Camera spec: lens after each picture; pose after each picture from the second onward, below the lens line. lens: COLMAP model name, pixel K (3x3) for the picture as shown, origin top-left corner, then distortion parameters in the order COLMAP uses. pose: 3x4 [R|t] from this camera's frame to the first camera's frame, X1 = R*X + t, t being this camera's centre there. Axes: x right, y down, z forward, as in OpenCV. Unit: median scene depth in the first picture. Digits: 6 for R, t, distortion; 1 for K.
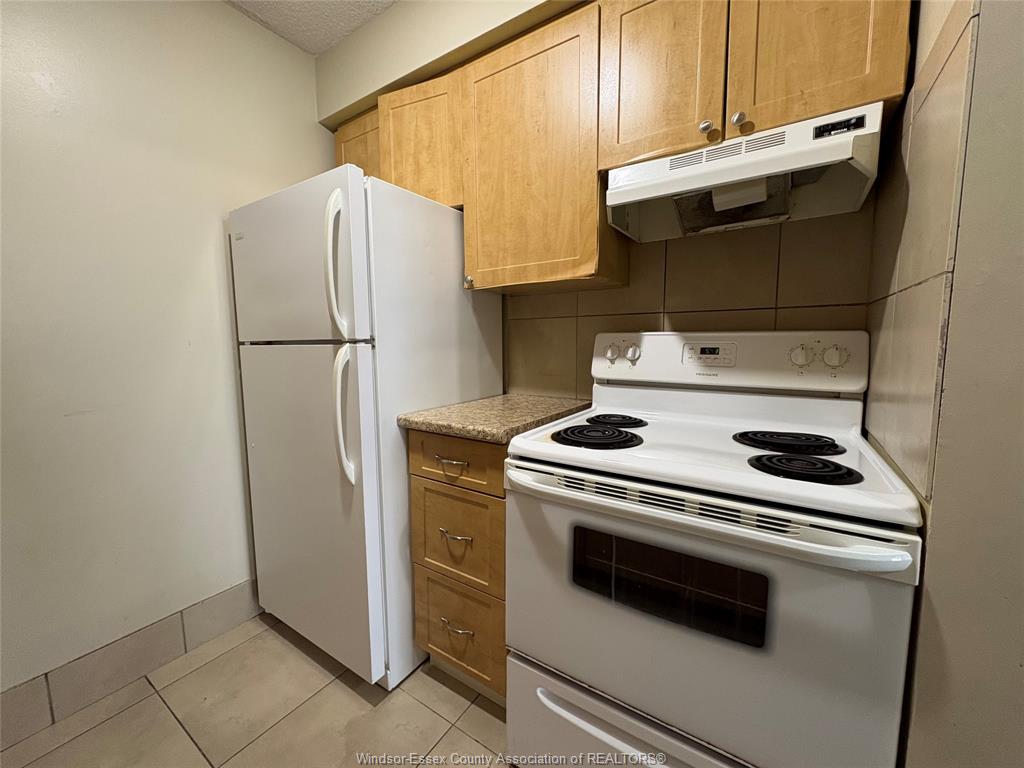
lens RADIAL K [[409.5, 0, 512.1], [0, 409.5, 382.5], [0, 0, 1]] dist [-0.000554, 0.000555]
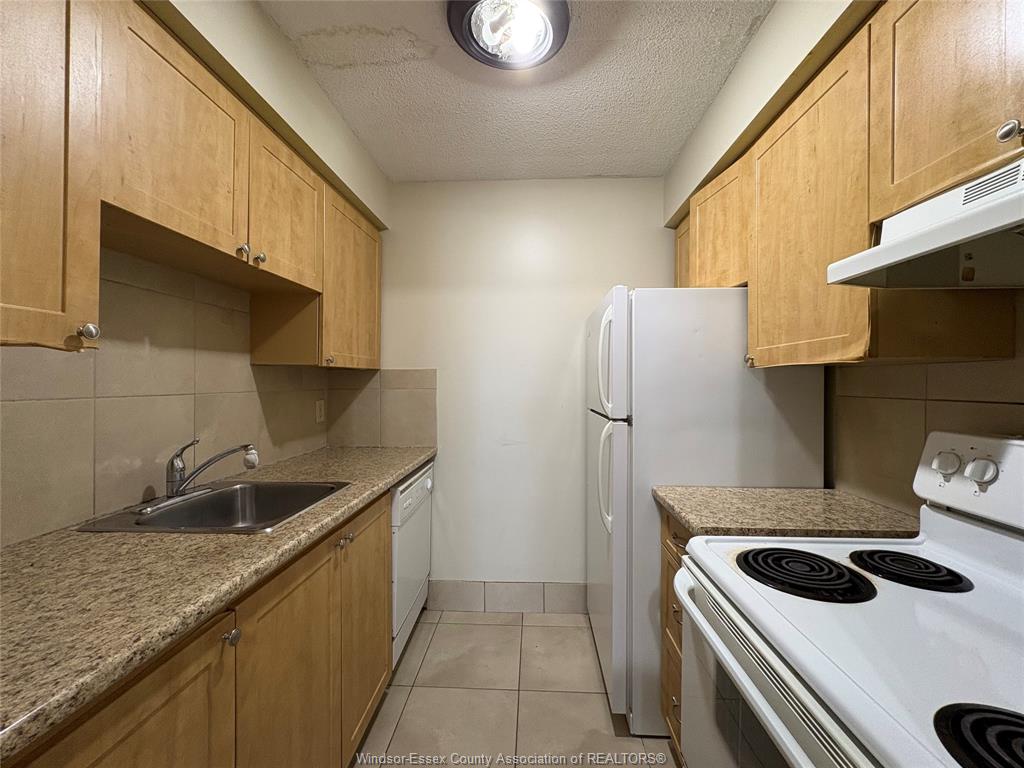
lens RADIAL K [[409.5, 0, 512.1], [0, 409.5, 382.5], [0, 0, 1]] dist [-0.000554, 0.000555]
pose [[0.509233, 0.010733, -0.860562, 0.469943], [-0.091892, 0.994884, -0.041969, -0.115297], [0.855709, 0.100451, 0.507614, 0.064221]]
